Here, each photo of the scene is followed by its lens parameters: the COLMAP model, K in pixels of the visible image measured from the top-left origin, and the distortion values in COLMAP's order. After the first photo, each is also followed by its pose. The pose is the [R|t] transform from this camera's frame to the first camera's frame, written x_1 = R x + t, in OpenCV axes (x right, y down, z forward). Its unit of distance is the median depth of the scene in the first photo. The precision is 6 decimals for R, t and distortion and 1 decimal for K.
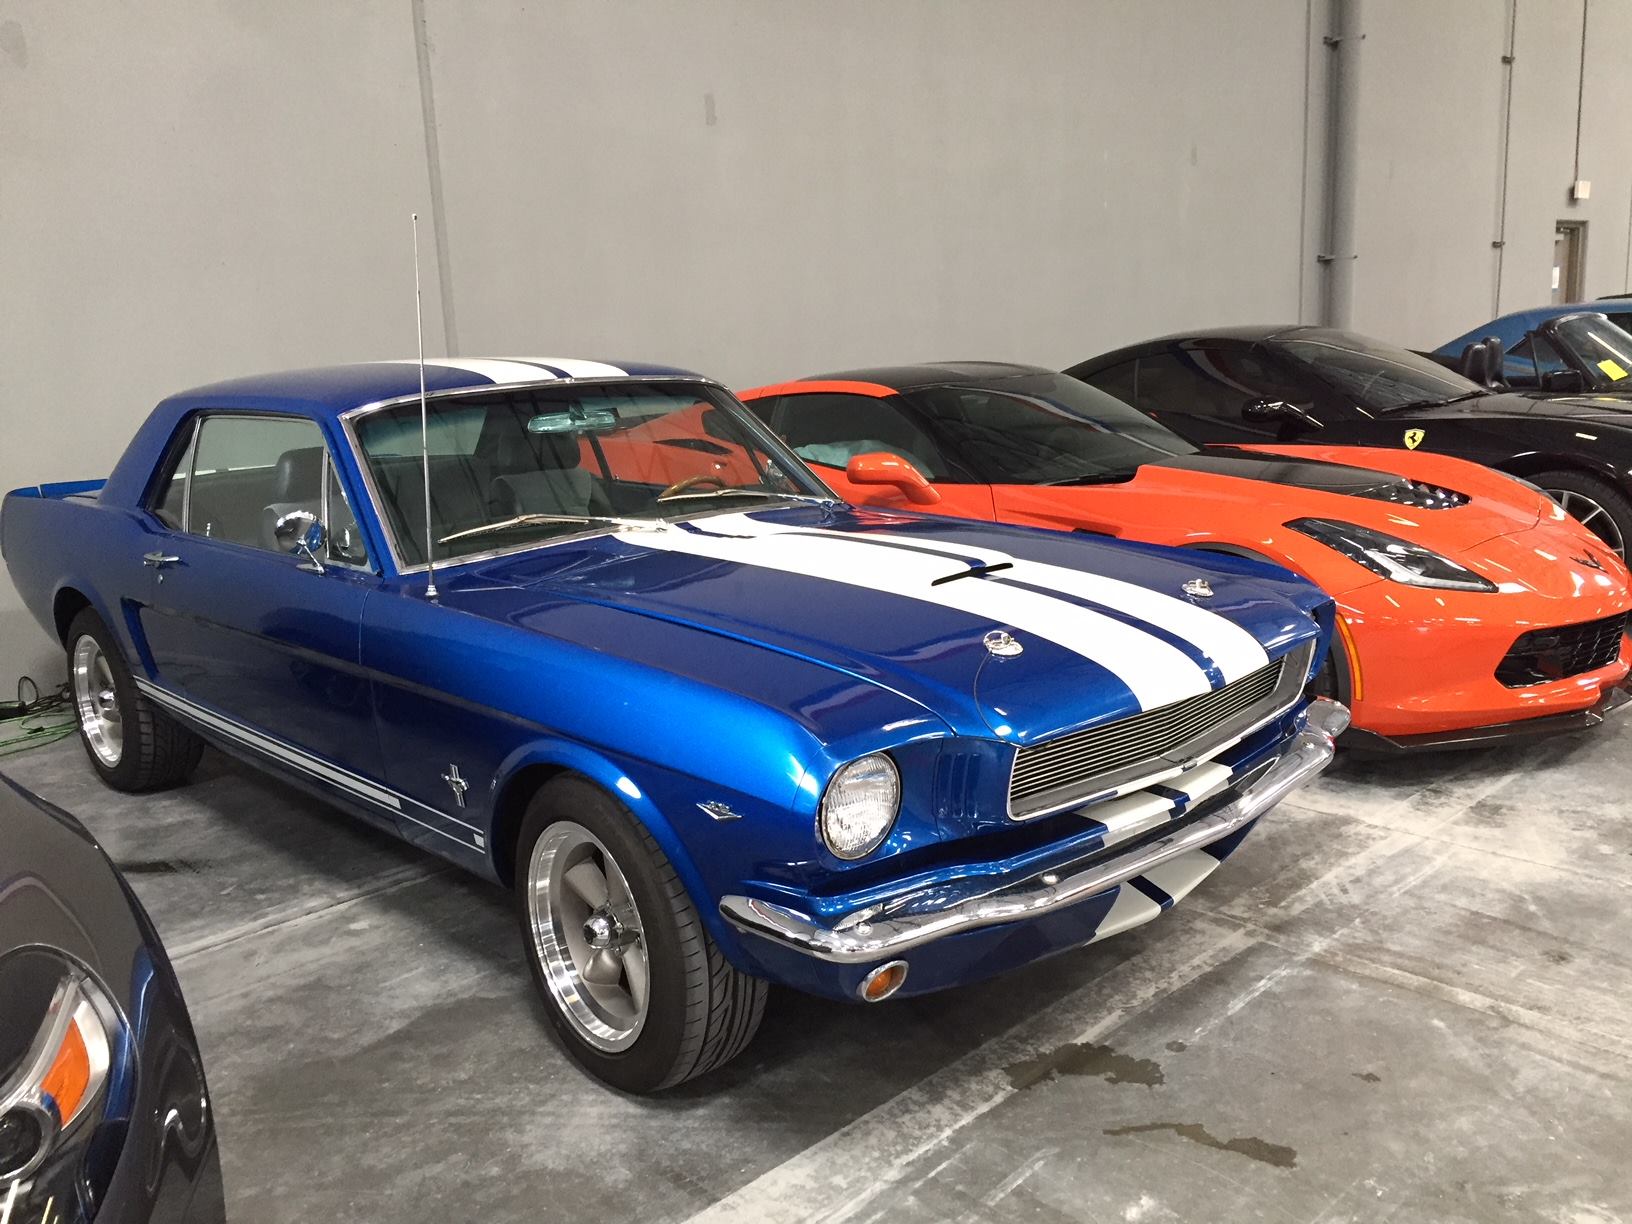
lens RADIAL K [[1379.6, 0, 816.5], [0, 1379.6, 615.6], [0, 0, 1]] dist [0.058795, -0.059606]
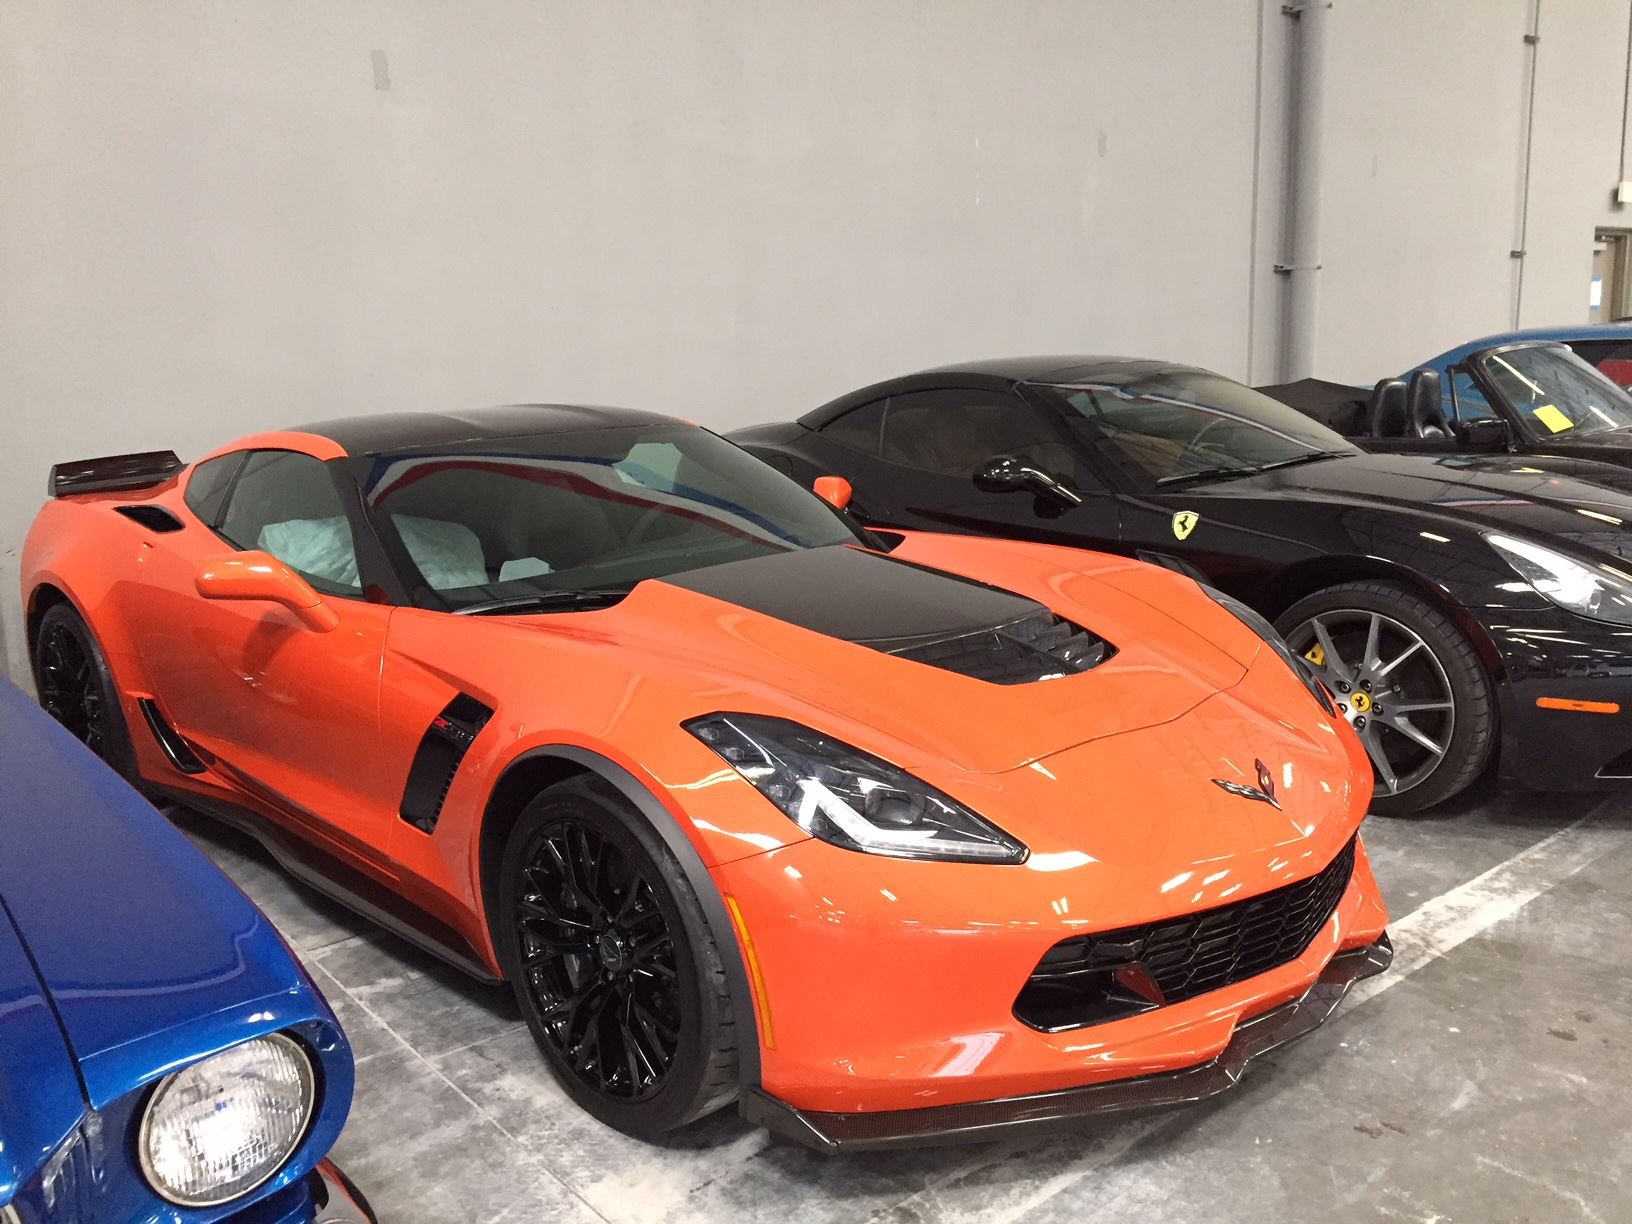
lens RADIAL K [[1379.6, 0, 818.0], [0, 1379.6, 608.6], [0, 0, 1]] dist [0.058795, -0.059606]
pose [[0.997780, 0.024280, -0.062019, 0.228550], [-0.024811, 0.999662, -0.007807, -0.058998], [0.061809, 0.009328, 0.998044, 0.228373]]
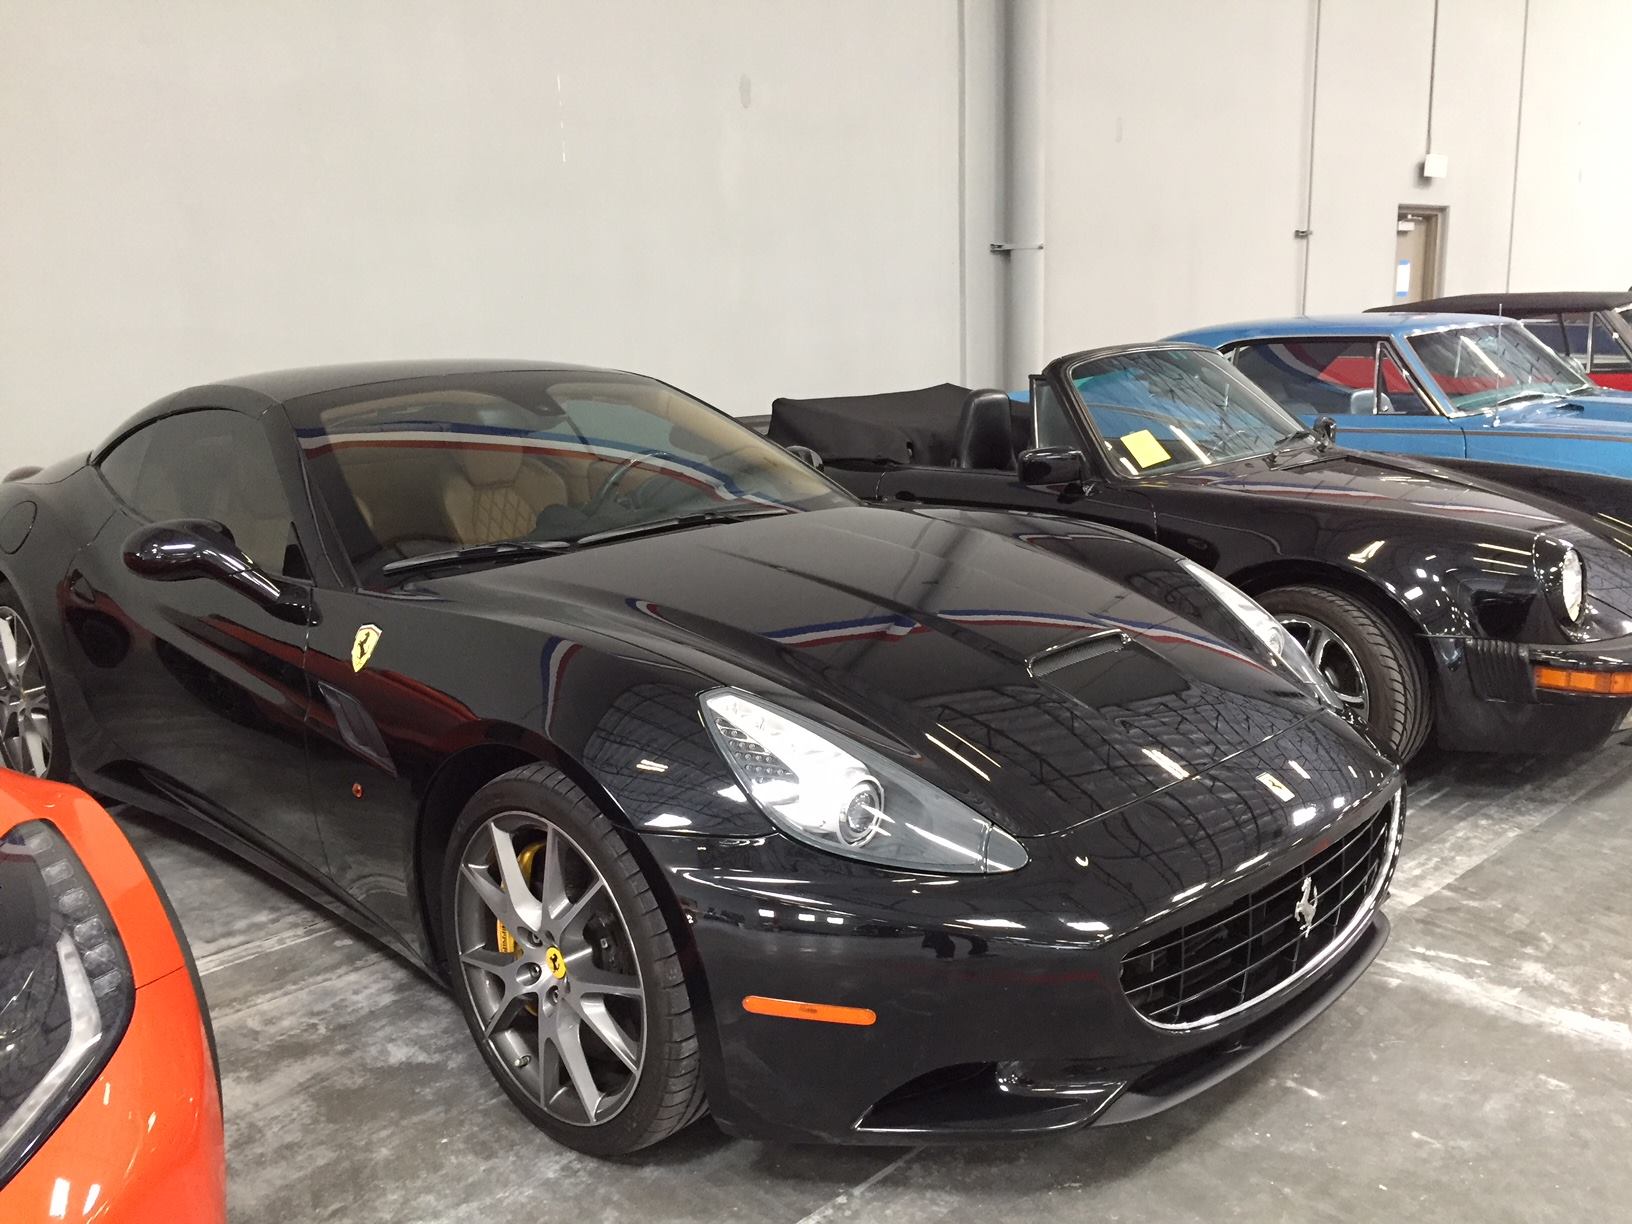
lens RADIAL K [[1379.6, 0, 813.3], [0, 1379.6, 616.3], [0, 0, 1]] dist [0.058795, -0.059606]
pose [[0.999737, 0.018537, -0.013512, 0.457052], [-0.018410, 0.999785, 0.009516, -0.113887], [0.013685, -0.009265, 0.999863, 0.449065]]
